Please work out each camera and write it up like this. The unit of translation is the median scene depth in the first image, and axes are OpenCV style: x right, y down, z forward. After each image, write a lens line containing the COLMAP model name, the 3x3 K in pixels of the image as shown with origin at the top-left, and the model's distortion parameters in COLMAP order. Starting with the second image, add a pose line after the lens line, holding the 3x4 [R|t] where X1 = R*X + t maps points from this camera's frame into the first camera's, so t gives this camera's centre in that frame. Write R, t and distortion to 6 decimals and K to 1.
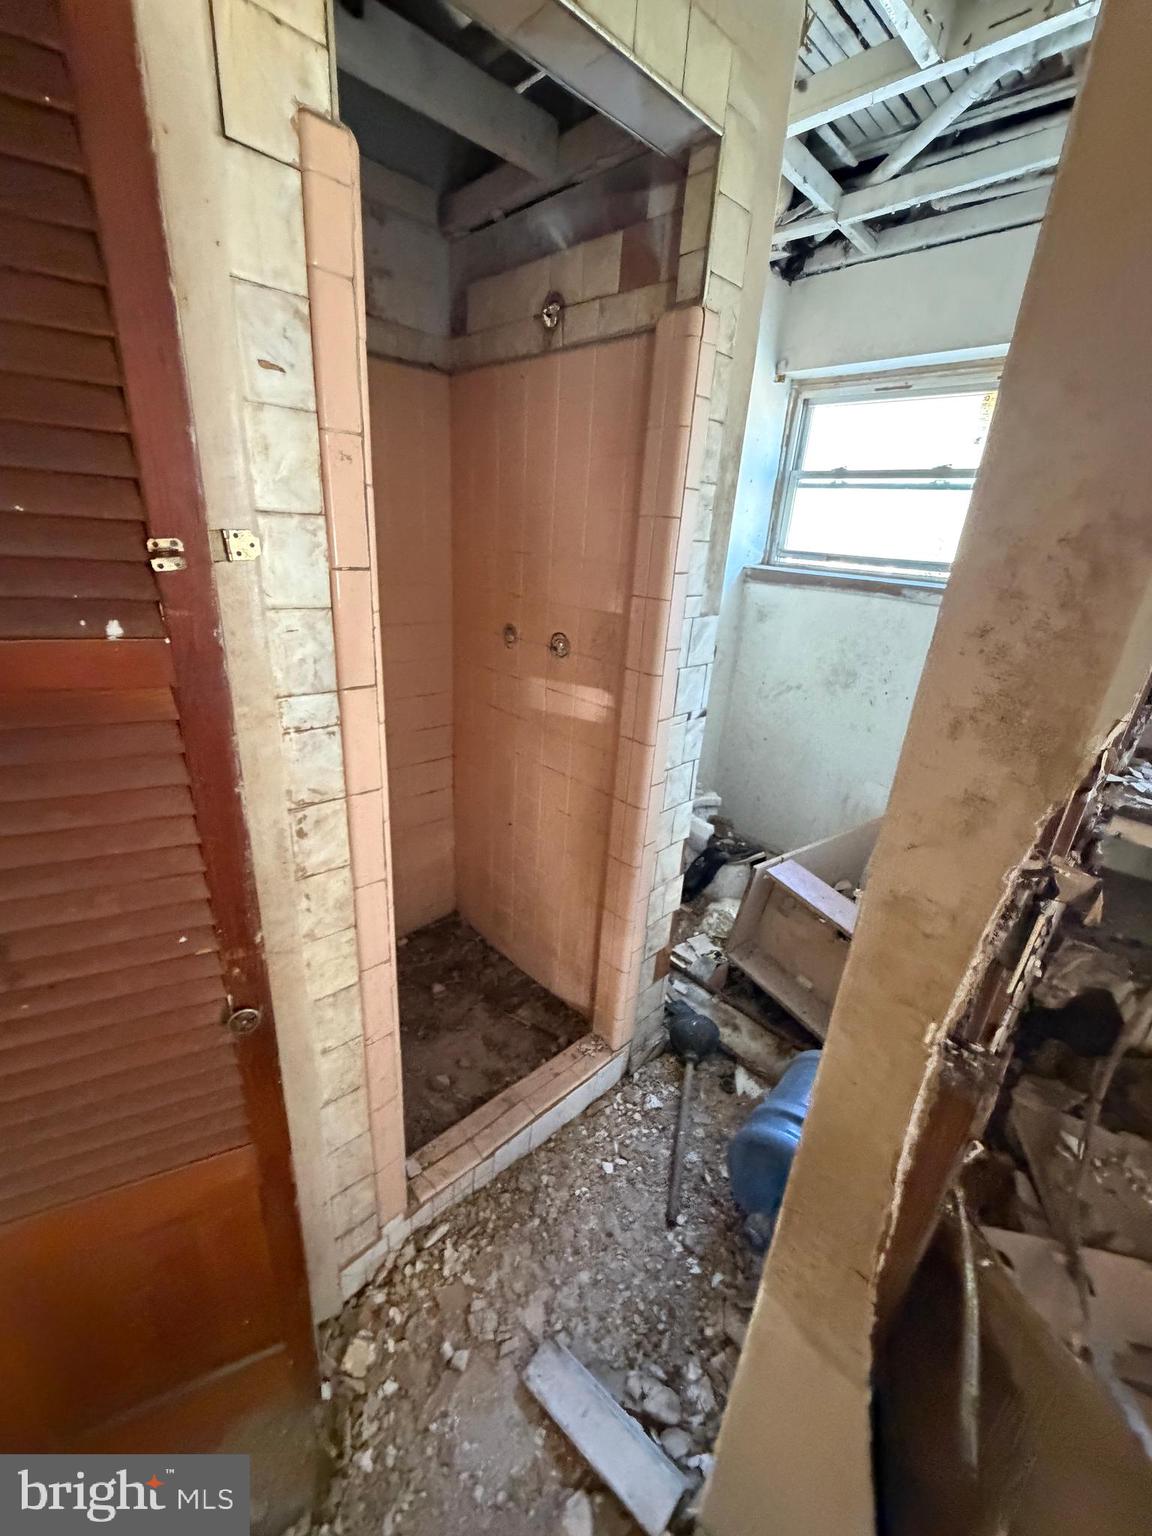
lens RADIAL K [[614.5, 0, 575.4], [0, 614.5, 767.5], [0, 0, 1]] dist [0.001374, -0.000314]
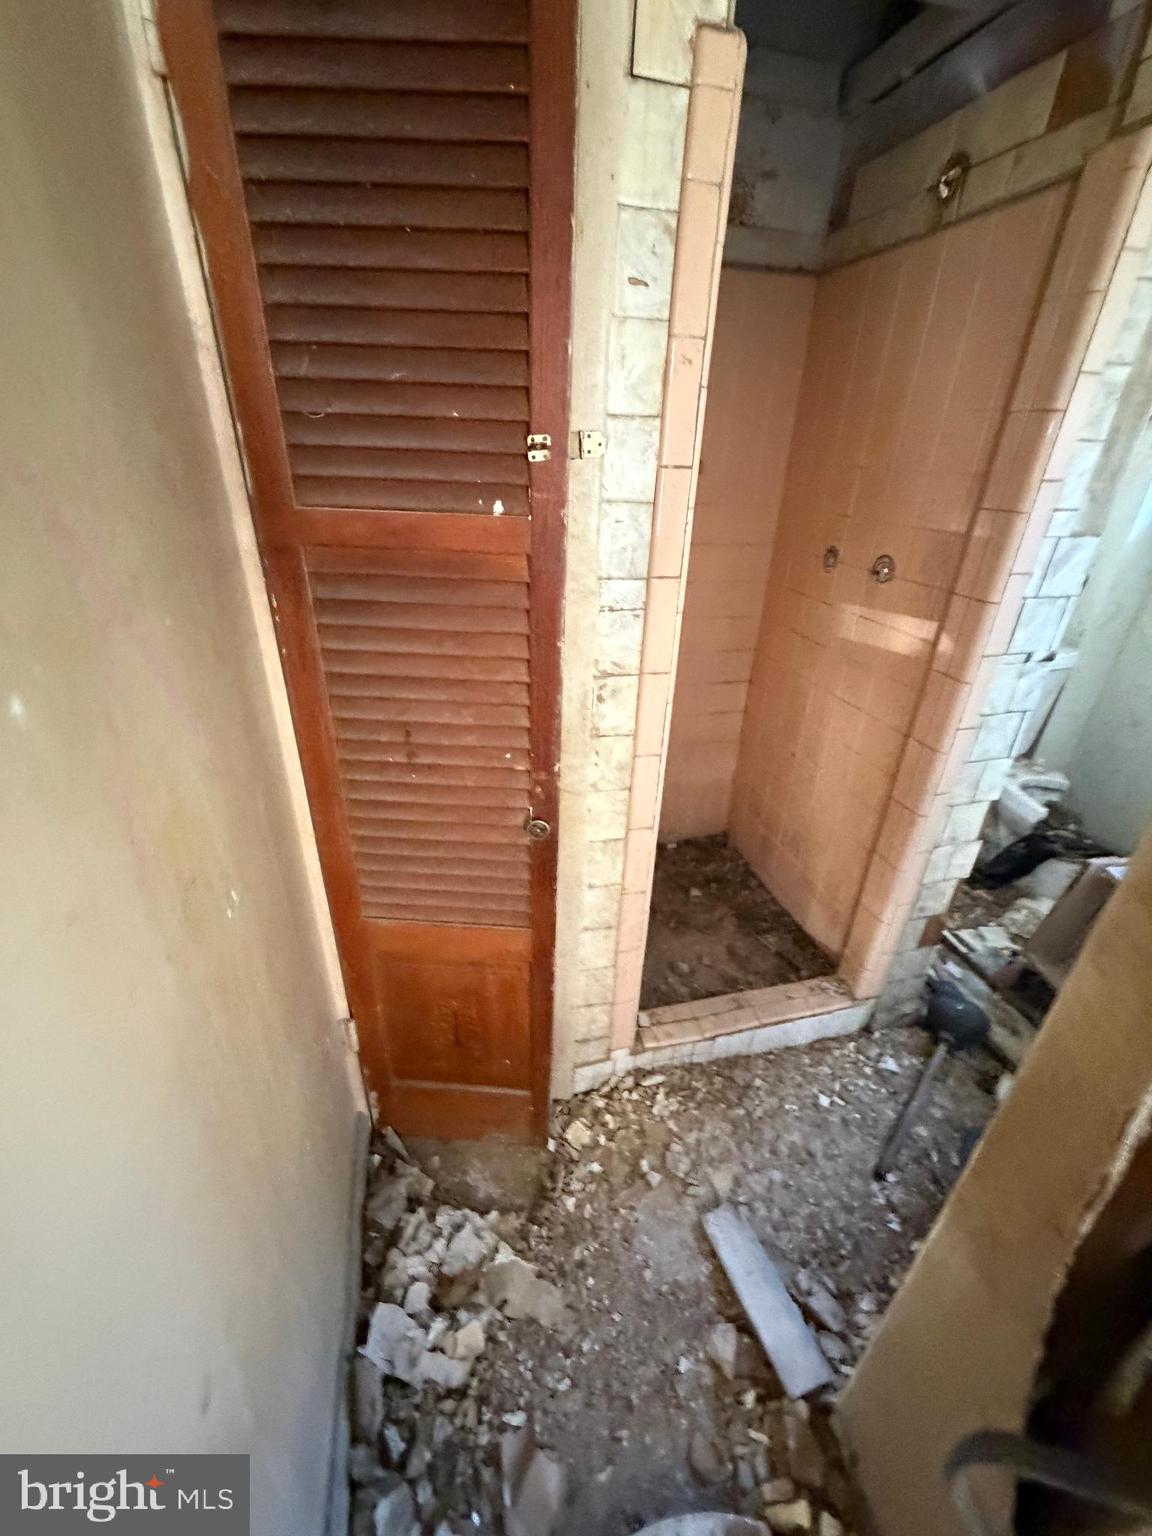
lens RADIAL K [[614.5, 0, 579.2], [0, 614.5, 768.0], [0, 0, 1]] dist [0.001374, -0.000314]
pose [[0.875336, 0.191562, -0.443950, 0.056348], [-0.152296, 0.980668, 0.122870, 0.069197], [0.458905, -0.039941, 0.887587, -0.068714]]
